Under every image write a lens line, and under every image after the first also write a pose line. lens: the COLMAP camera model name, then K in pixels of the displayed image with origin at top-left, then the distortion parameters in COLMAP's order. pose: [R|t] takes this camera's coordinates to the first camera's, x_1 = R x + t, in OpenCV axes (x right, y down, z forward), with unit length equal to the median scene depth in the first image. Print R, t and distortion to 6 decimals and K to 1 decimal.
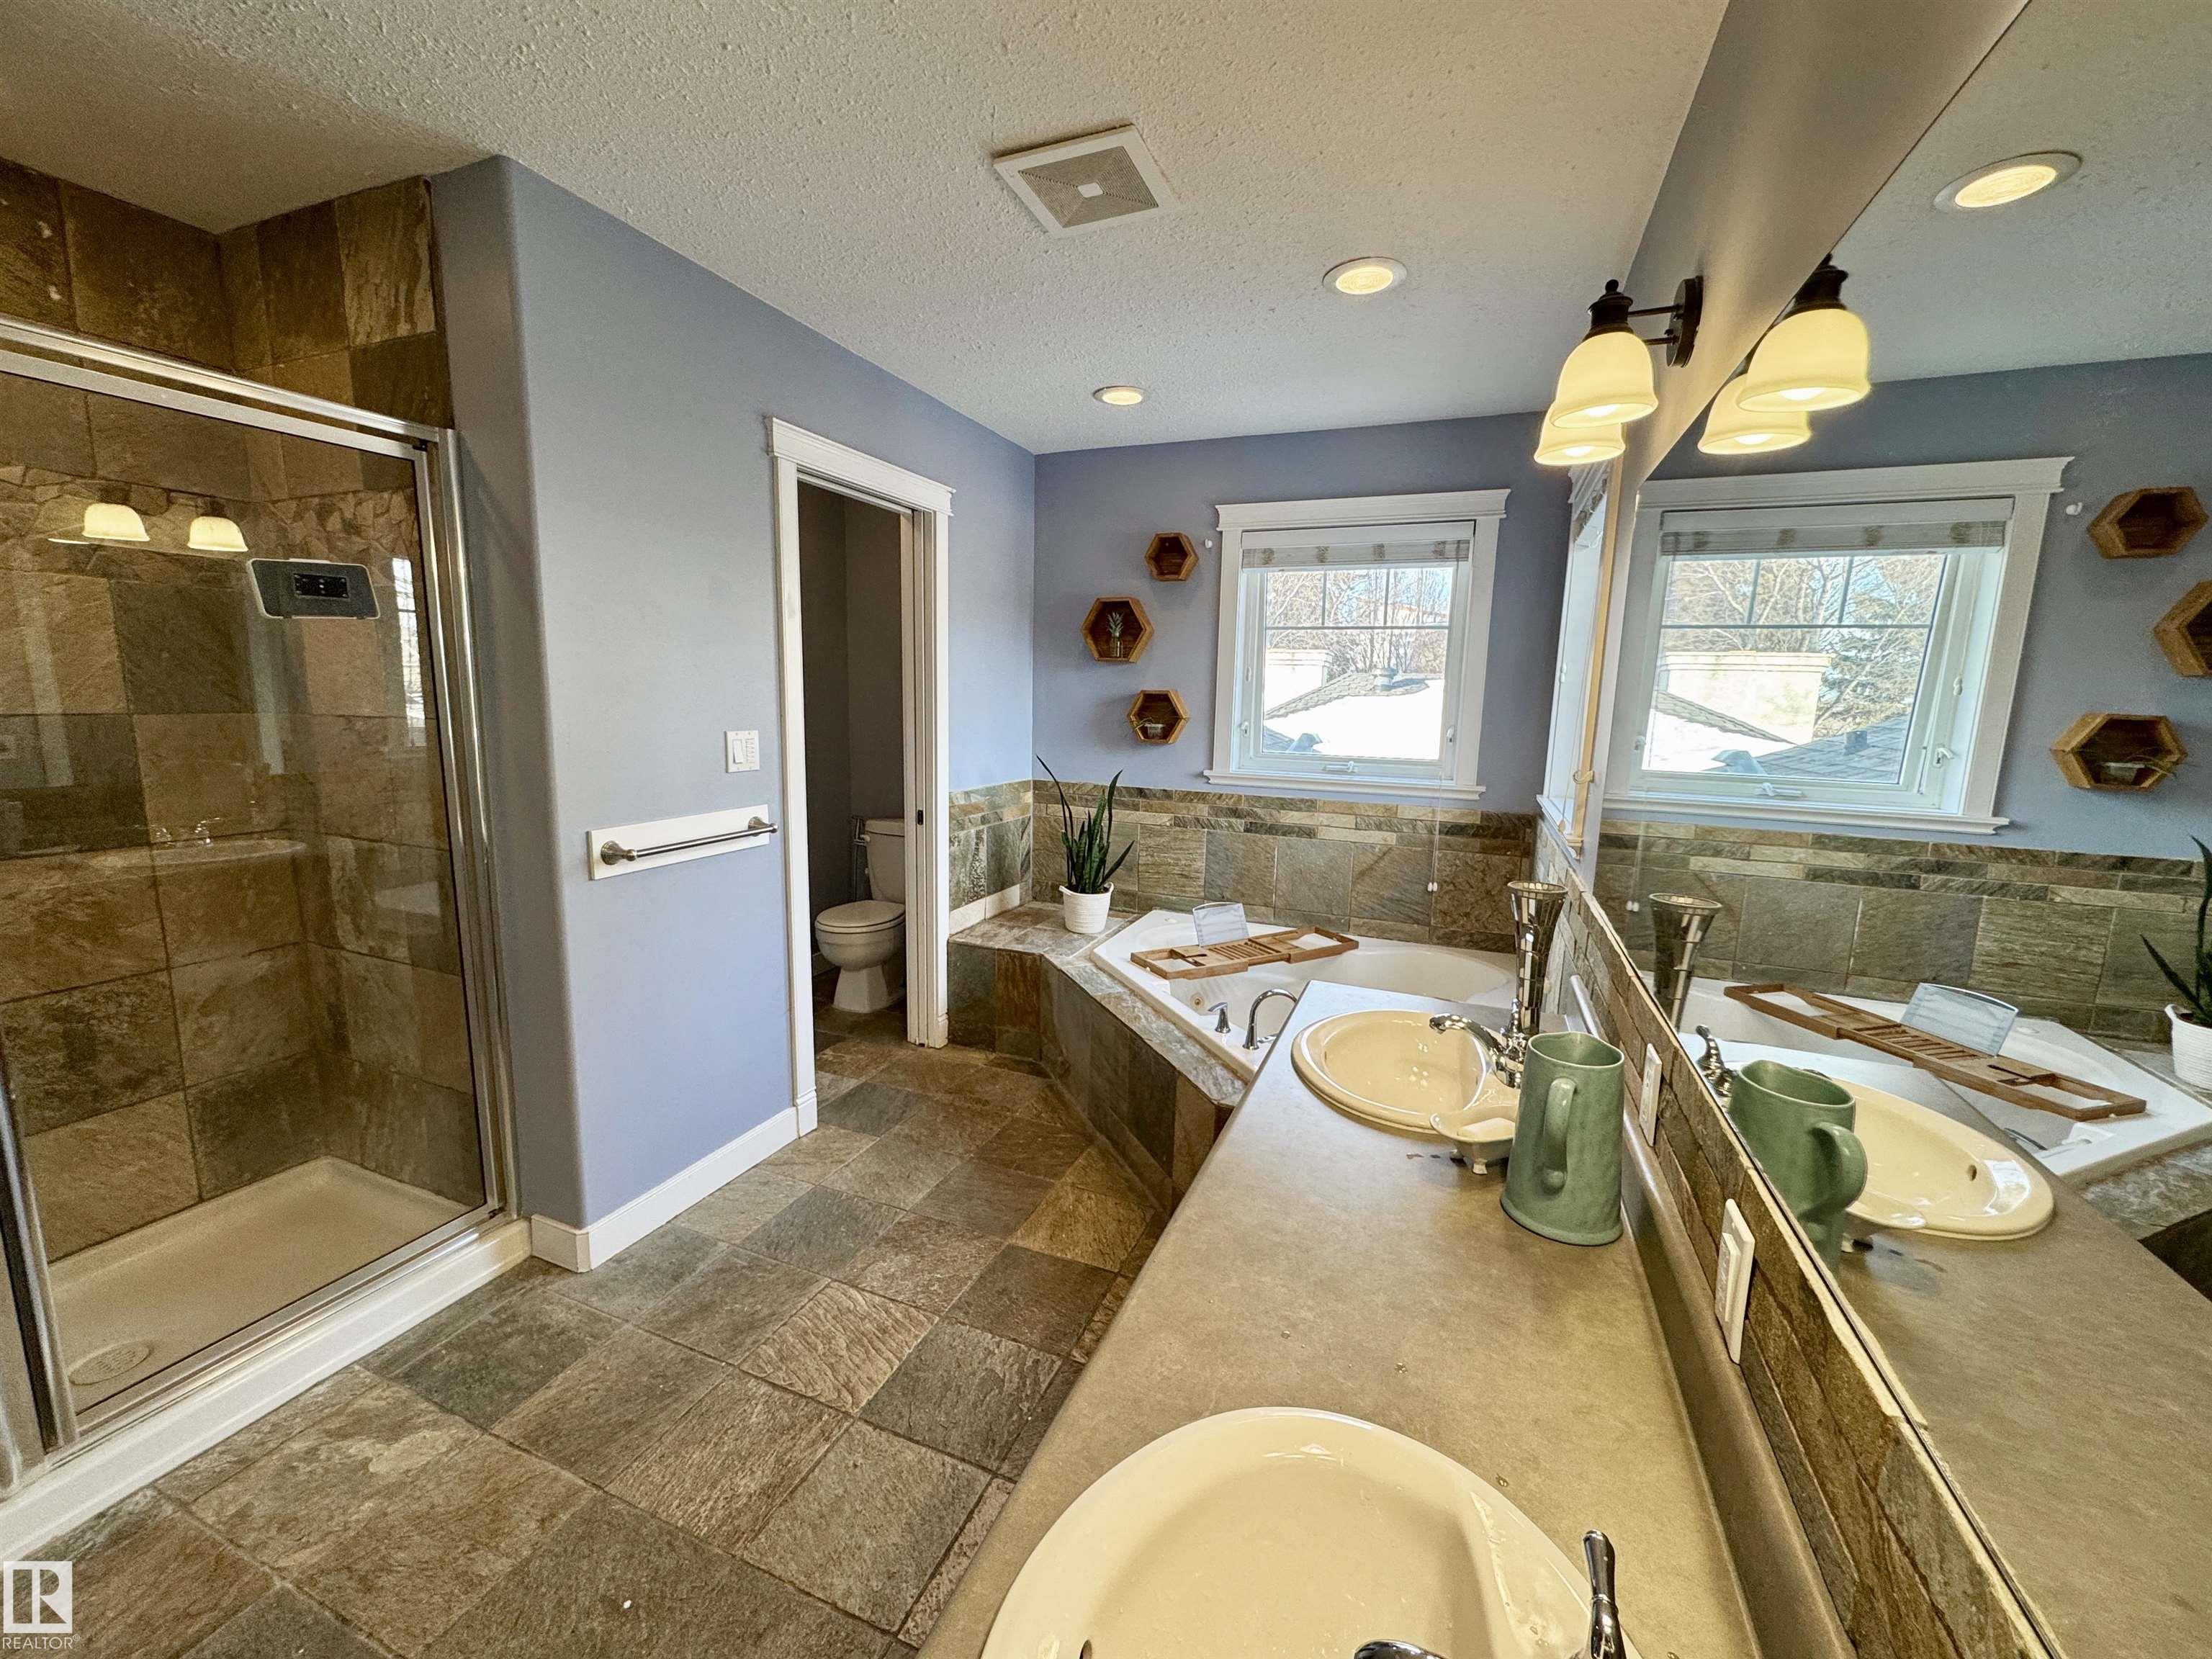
lens RADIAL K [[881.8, 0, 1104.0], [0, 881.8, 831.5], [0, 0, 1]] dist [-0.002795, 0.000561]
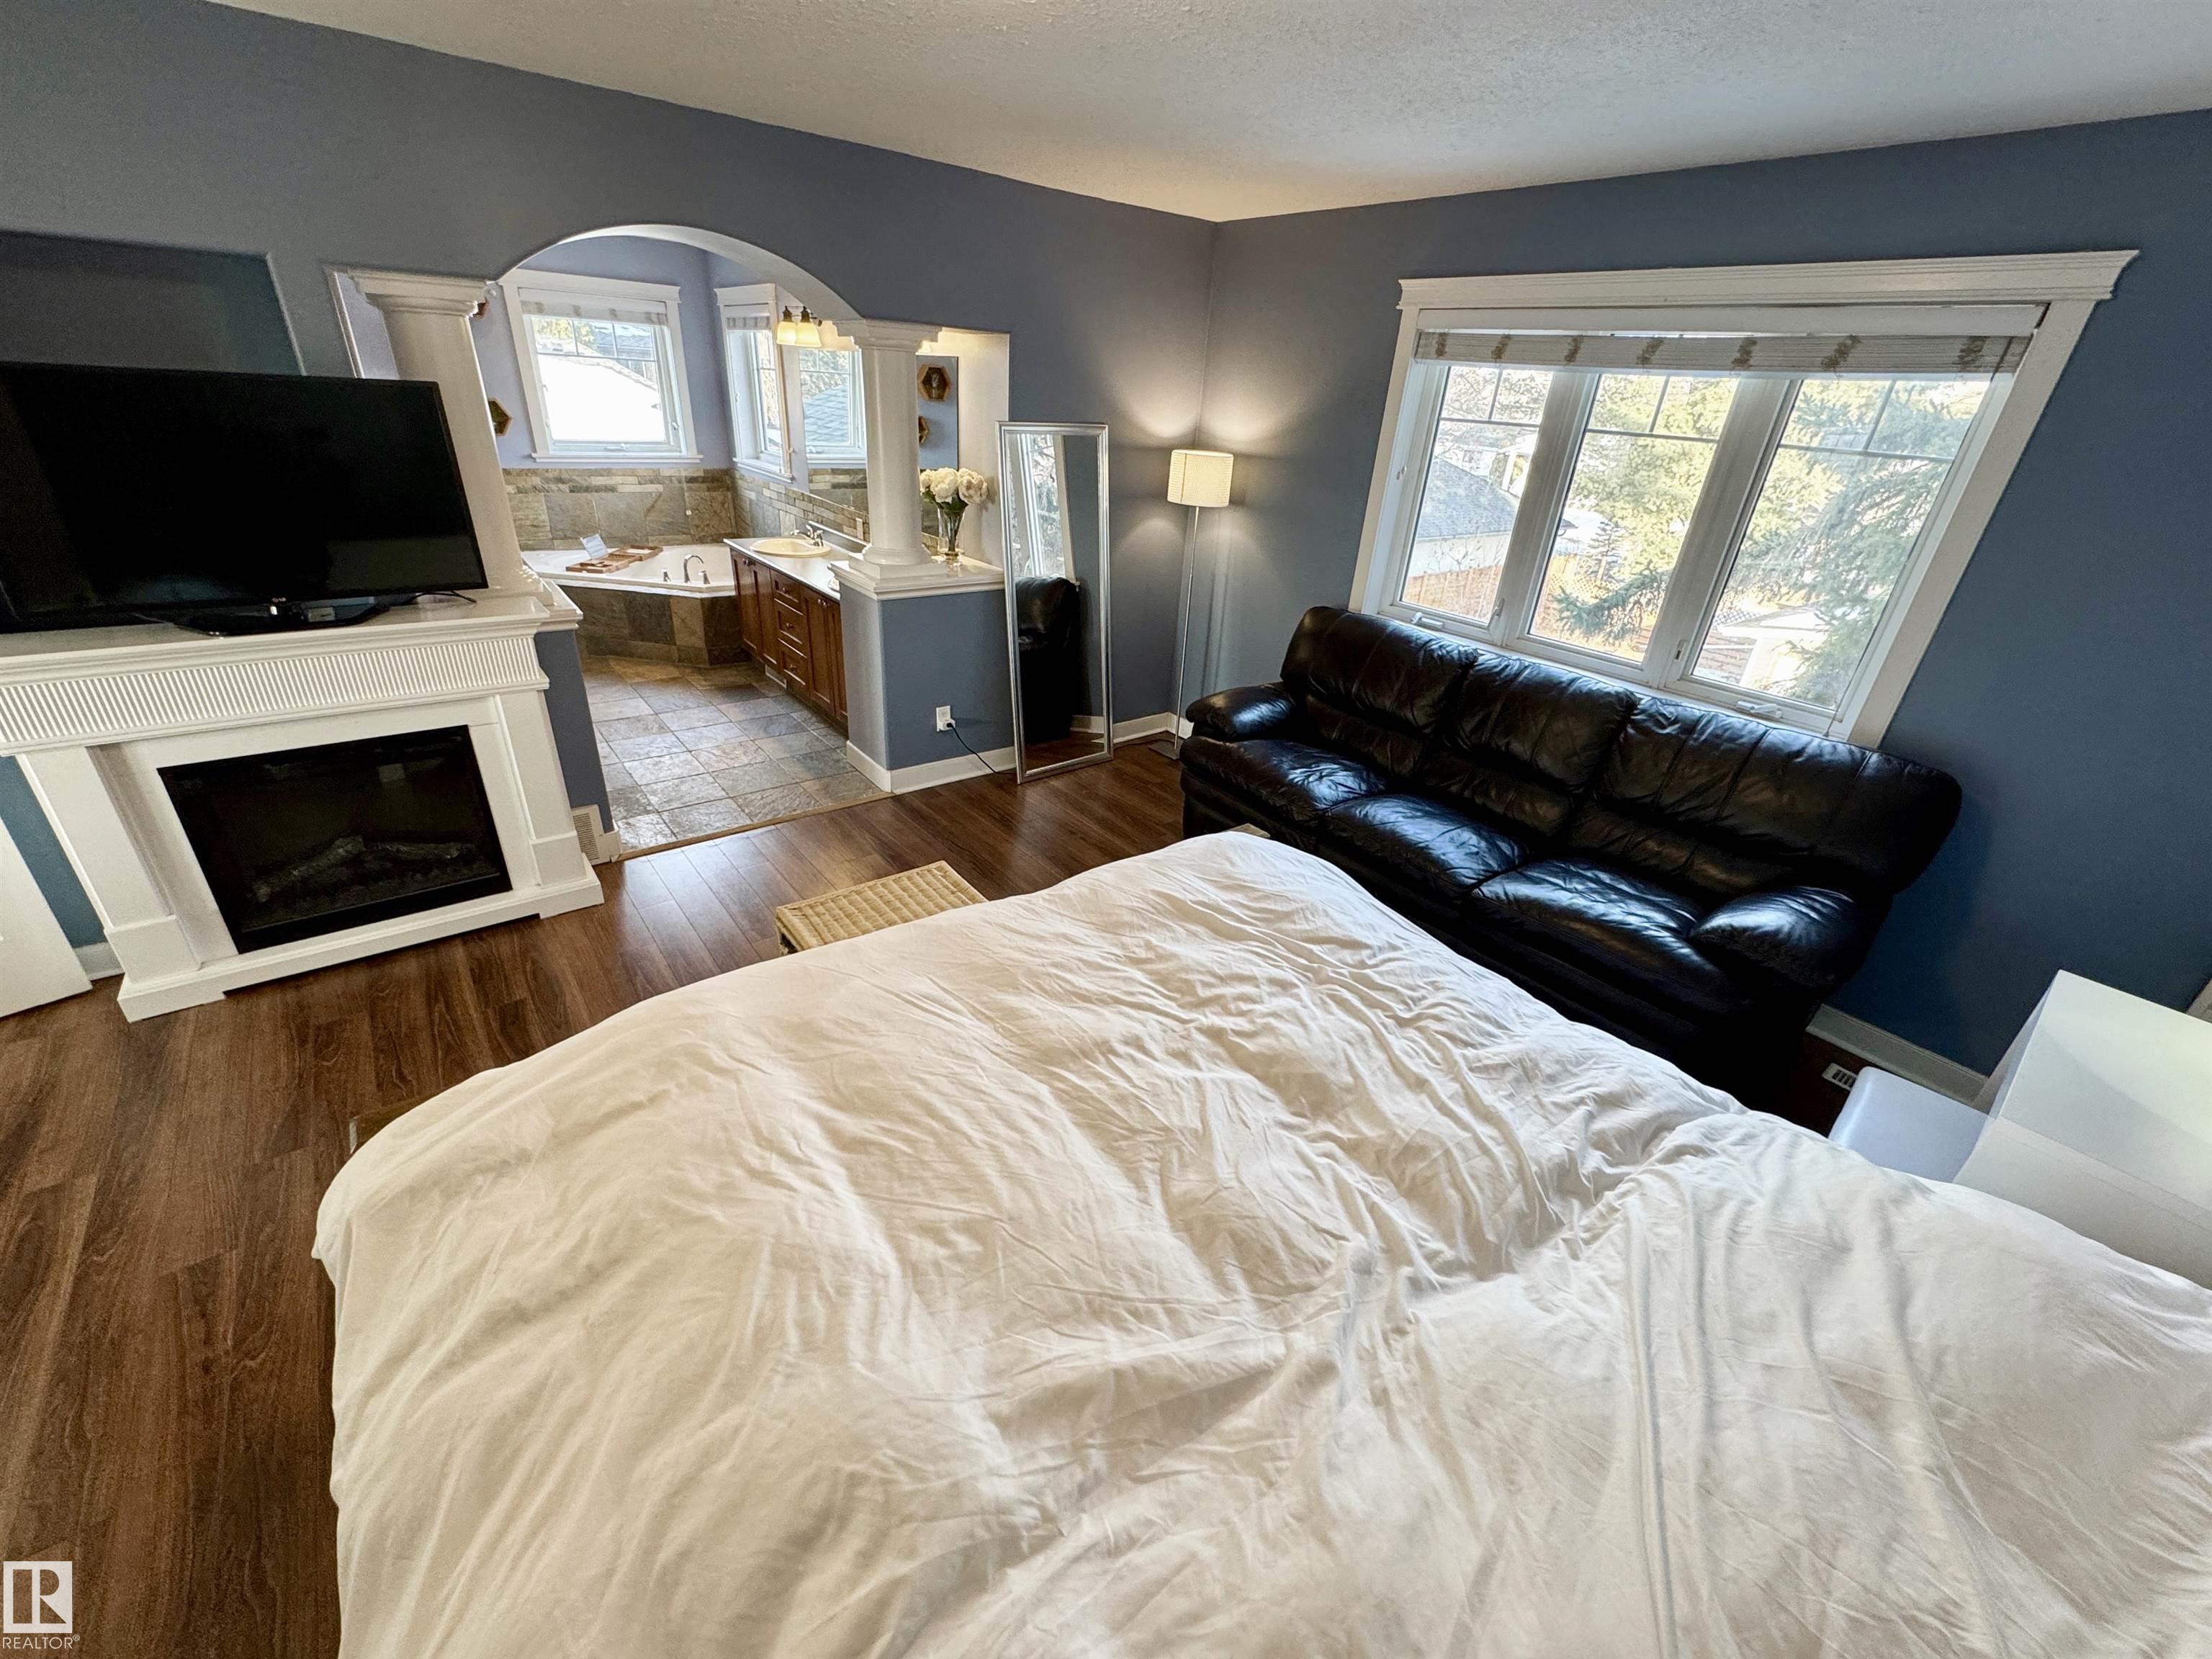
lens RADIAL K [[881.8, 0, 1104.9], [0, 881.8, 827.8], [0, 0, 1]] dist [-0.002795, 0.000561]
pose [[0.492920, -0.386450, 0.779543, -0.964759], [0.086829, 0.913325, 0.397867, 0.005245], [-0.865731, -0.128429, 0.483751, -0.827375]]
